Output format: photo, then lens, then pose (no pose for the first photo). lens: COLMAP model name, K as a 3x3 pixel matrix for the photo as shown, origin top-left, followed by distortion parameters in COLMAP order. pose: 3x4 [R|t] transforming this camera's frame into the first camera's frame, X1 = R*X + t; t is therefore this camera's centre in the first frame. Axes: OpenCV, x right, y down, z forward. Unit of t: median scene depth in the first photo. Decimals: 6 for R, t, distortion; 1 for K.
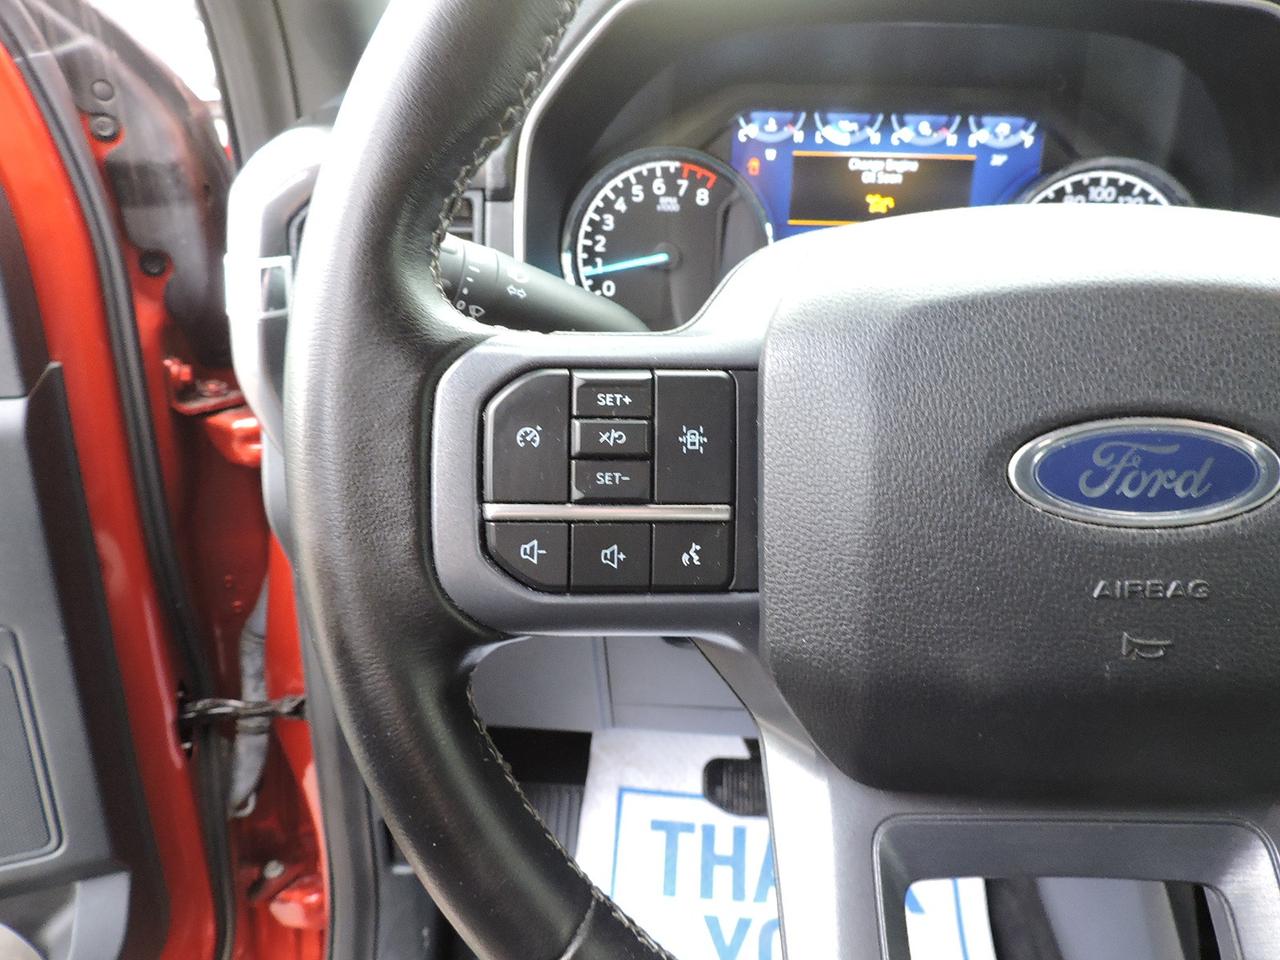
lens RADIAL K [[818.9, 0, 640.0], [0, 818.9, 480.0], [0, 0, 1]] dist [-0.059754, 0.000888]
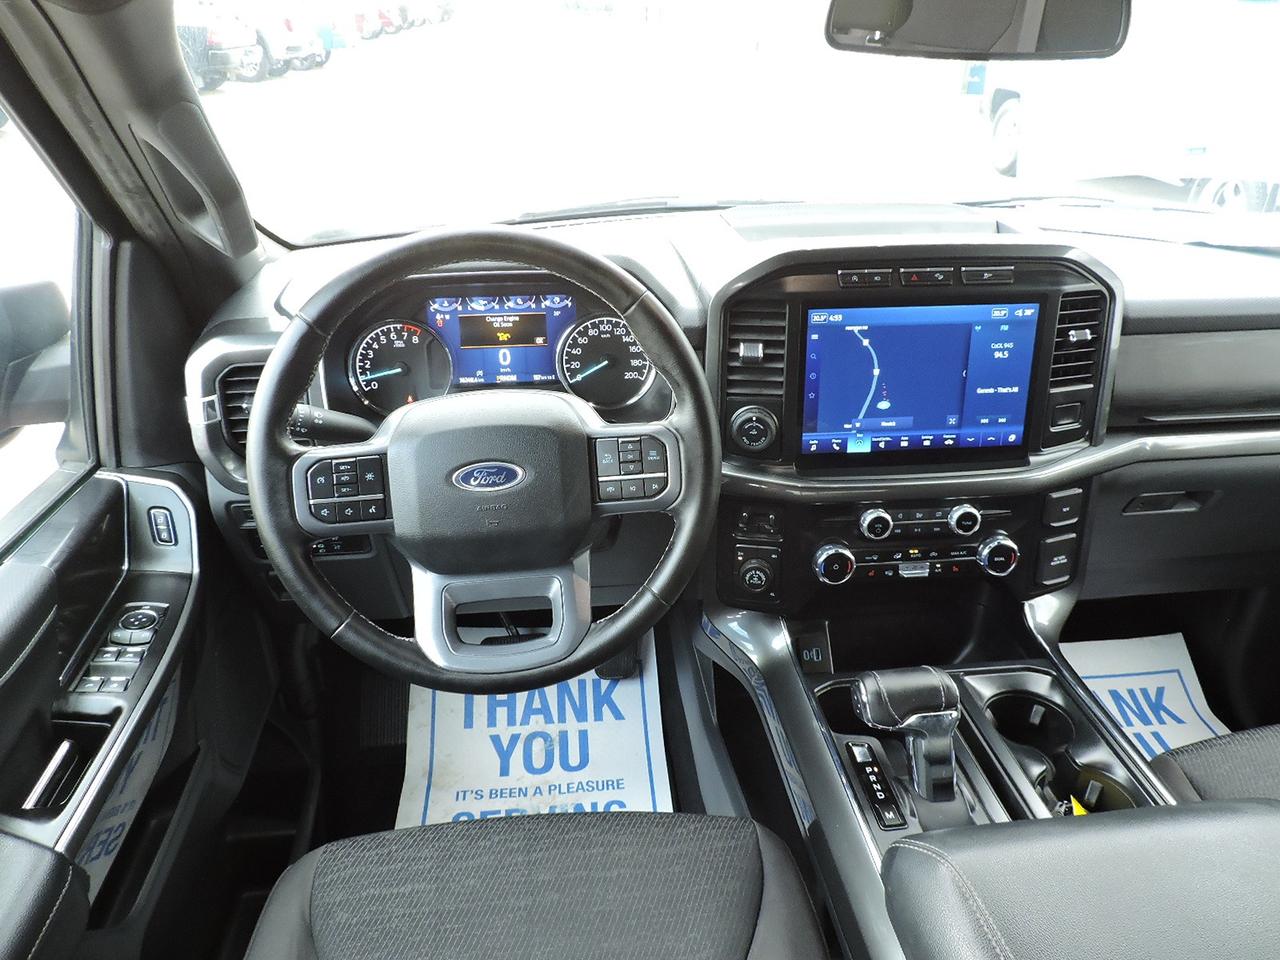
lens RADIAL K [[818.9, 0, 640.0], [0, 818.9, 480.0], [0, 0, 1]] dist [-0.059754, 0.000888]
pose [[0.984193, -0.084673, 0.155549, 0.290735], [0.078664, 0.995912, 0.044406, -0.043064], [-0.158673, -0.031468, 0.986830, -1.150669]]
